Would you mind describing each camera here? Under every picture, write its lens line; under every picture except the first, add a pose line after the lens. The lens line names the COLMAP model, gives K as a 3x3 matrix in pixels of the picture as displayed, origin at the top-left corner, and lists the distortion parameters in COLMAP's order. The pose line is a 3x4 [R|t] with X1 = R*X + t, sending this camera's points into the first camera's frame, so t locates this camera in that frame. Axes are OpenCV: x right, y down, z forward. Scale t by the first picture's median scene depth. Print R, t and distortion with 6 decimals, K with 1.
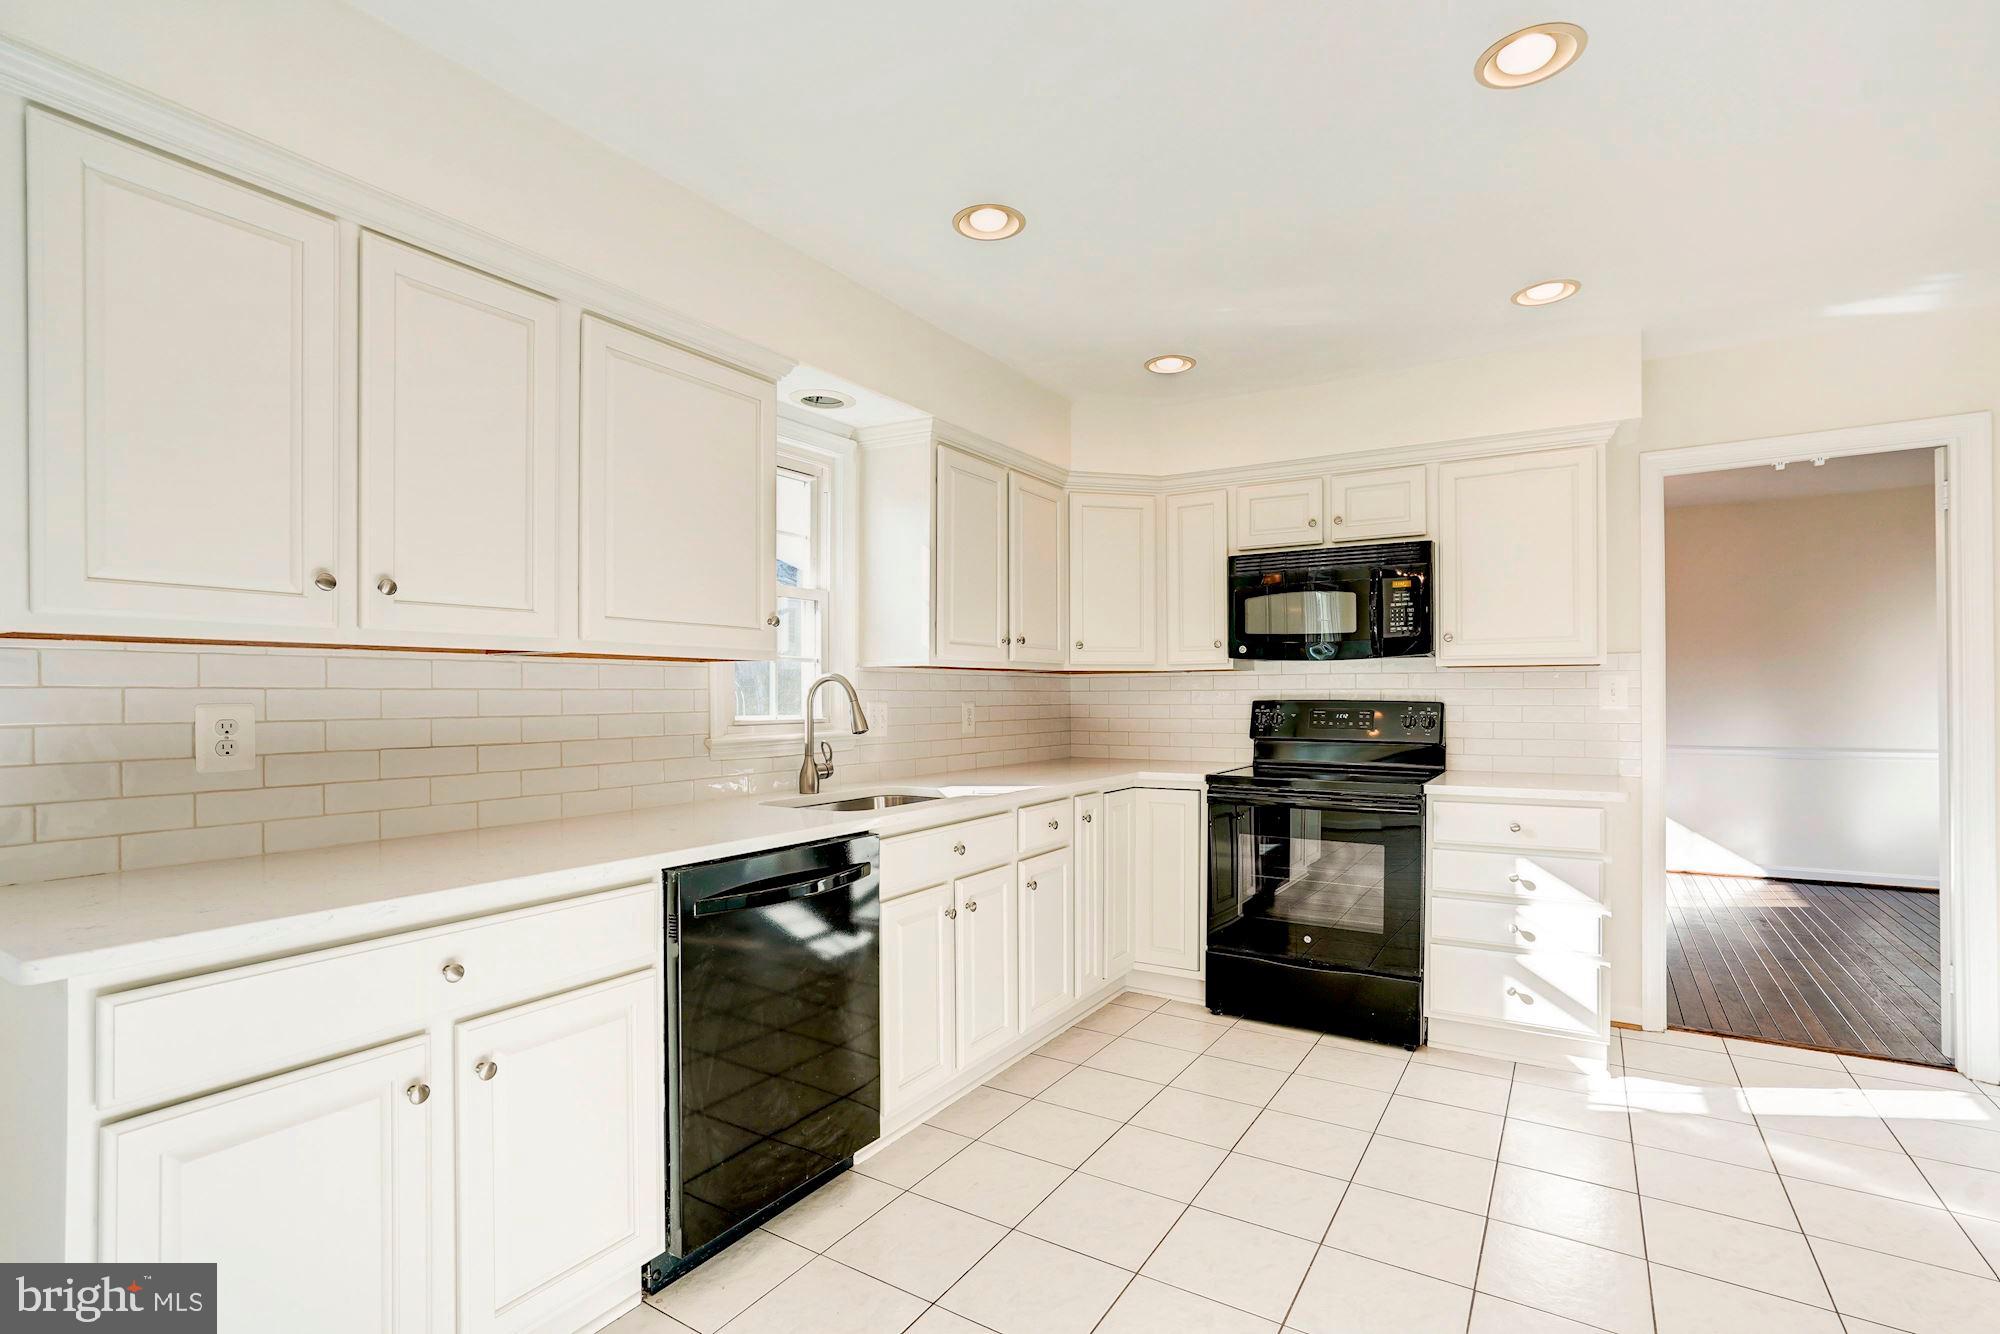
lens RADIAL K [[944.9, 0, 1016.8], [0, 944.9, 683.1], [0, 0, 1]] dist [-0.002789, 0.004443]
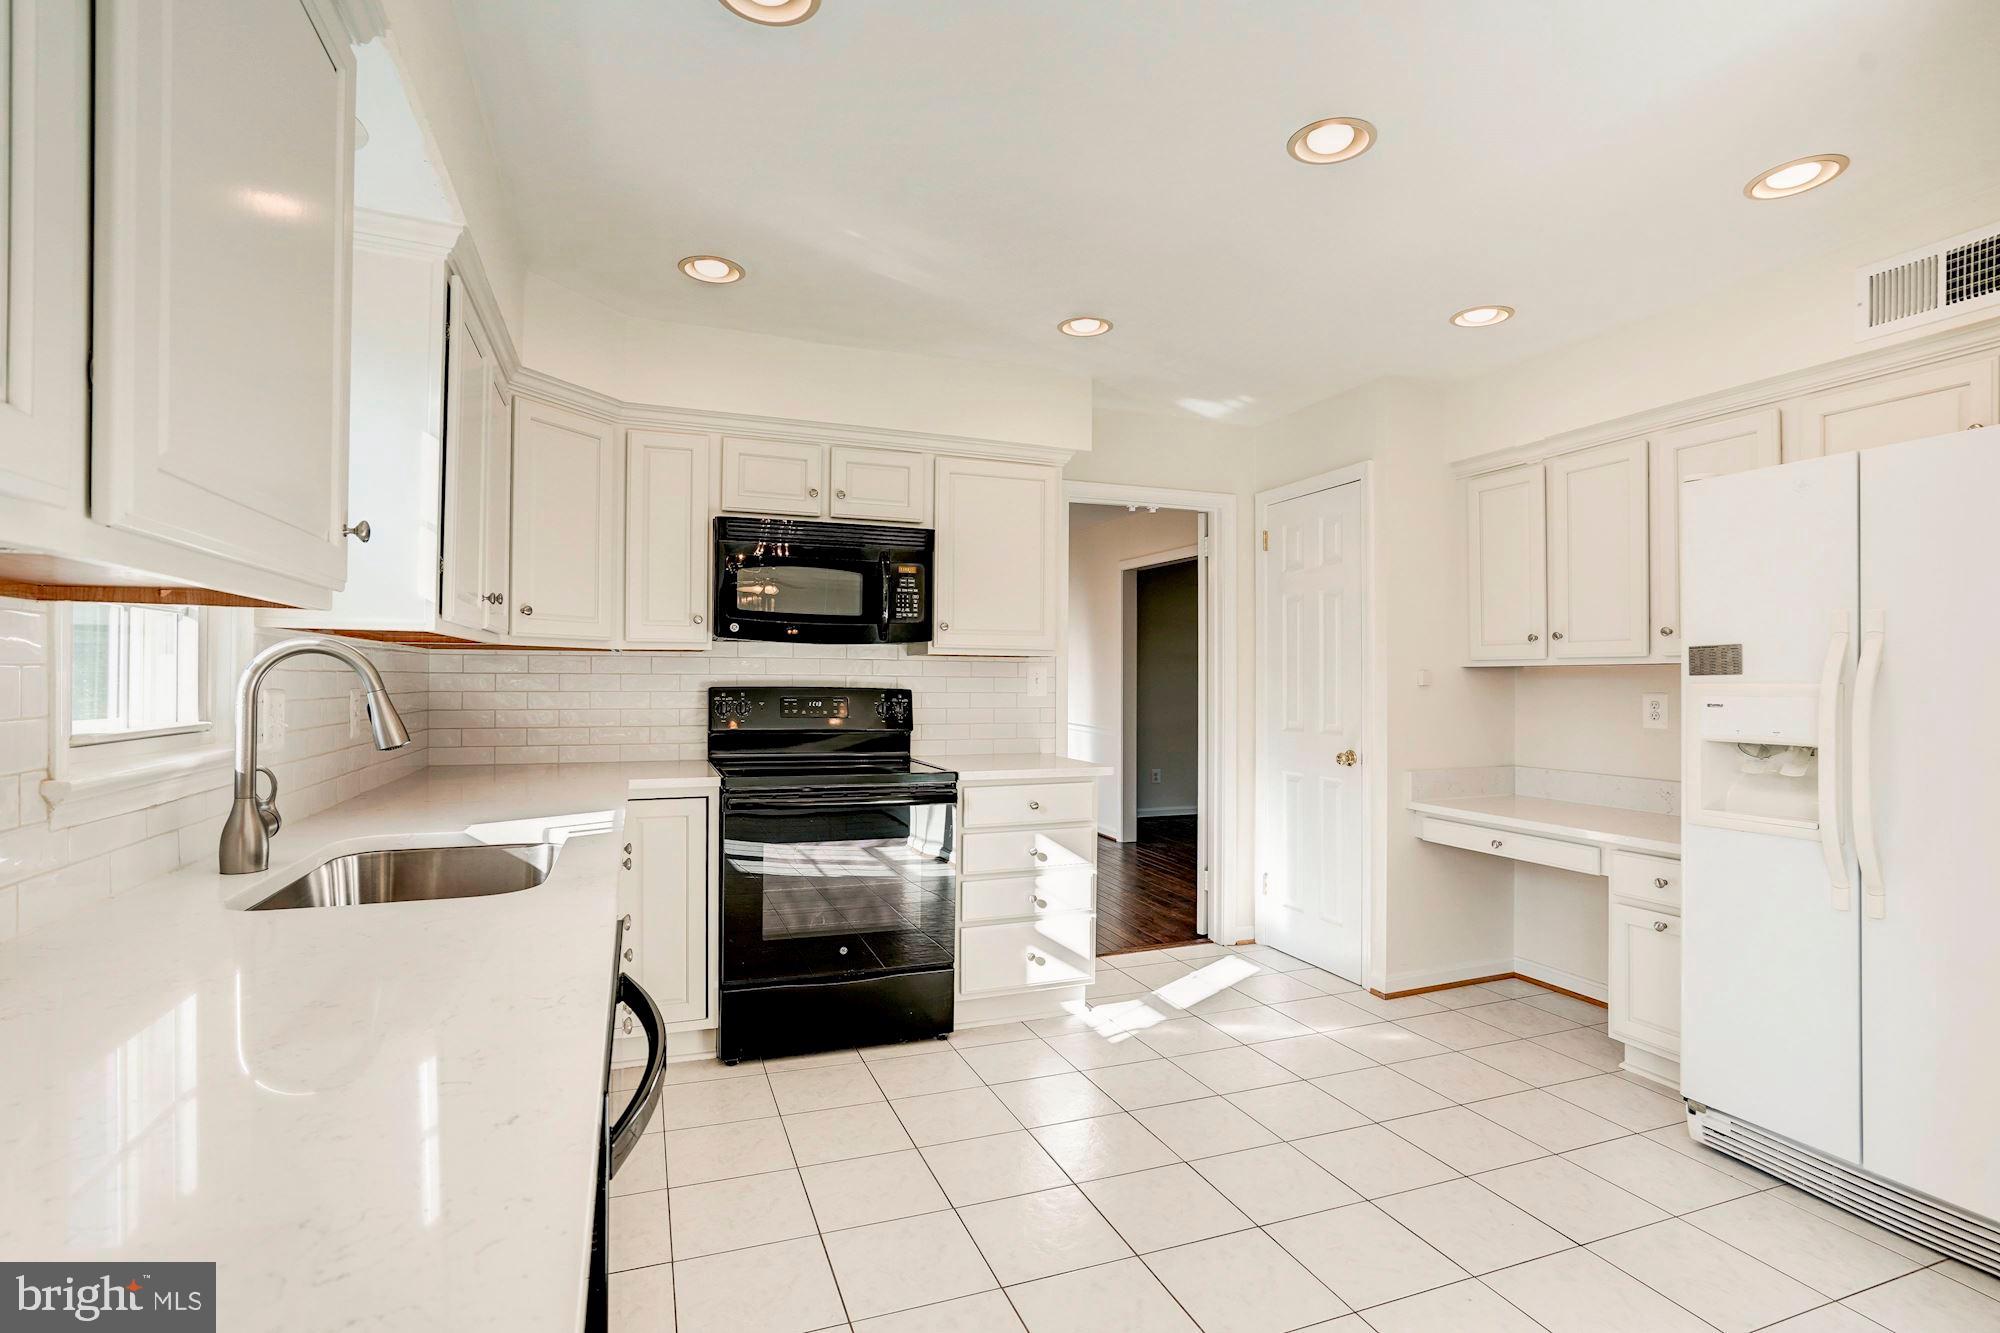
lens RADIAL K [[944.9, 0, 995.8], [0, 944.9, 666.3], [0, 0, 1]] dist [-0.002789, 0.004443]
pose [[0.620072, 0.014995, 0.784401, -0.309728], [-0.019777, 0.999798, -0.003479, -0.002763], [-0.784295, -0.013356, 0.620244, 0.313712]]
